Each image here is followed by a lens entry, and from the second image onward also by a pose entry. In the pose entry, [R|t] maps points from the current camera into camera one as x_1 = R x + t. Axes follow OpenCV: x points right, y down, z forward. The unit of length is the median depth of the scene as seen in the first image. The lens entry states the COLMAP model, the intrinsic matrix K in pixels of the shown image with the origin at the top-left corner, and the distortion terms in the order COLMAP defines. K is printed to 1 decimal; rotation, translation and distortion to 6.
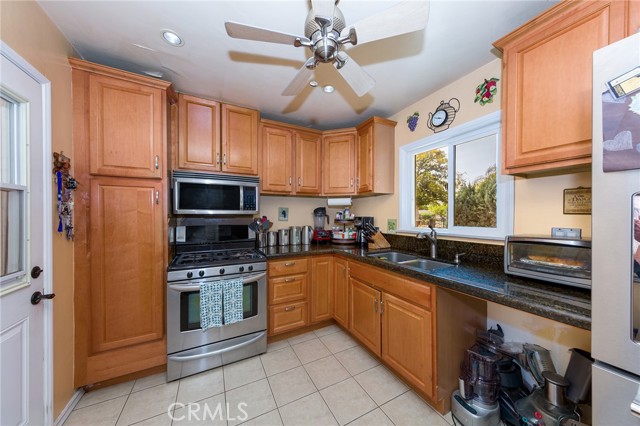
lens RADIAL K [[212.9, 0, 320.0], [0, 212.9, 213.0], [0, 0, 1]] dist [0.000058, 0.000003]
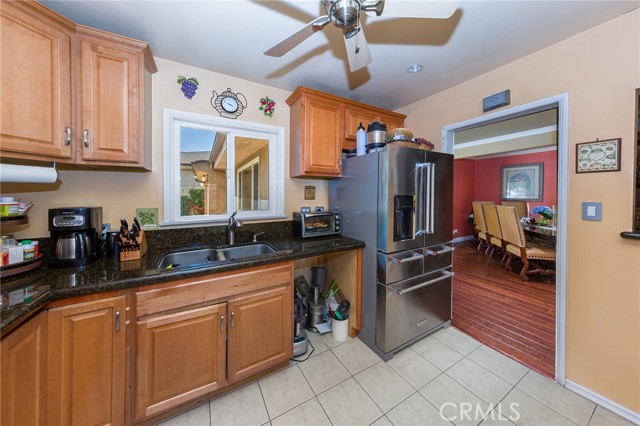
lens RADIAL K [[207.1, 0, 318.6], [0, 207.1, 196.4], [0, 0, 1]] dist [0.000631, 0.000038]
pose [[-0.037421, -0.002938, 0.999295, -0.438280], [-0.005594, 0.999981, 0.002731, -0.017928], [-0.999284, -0.005488, -0.037437, 0.625220]]
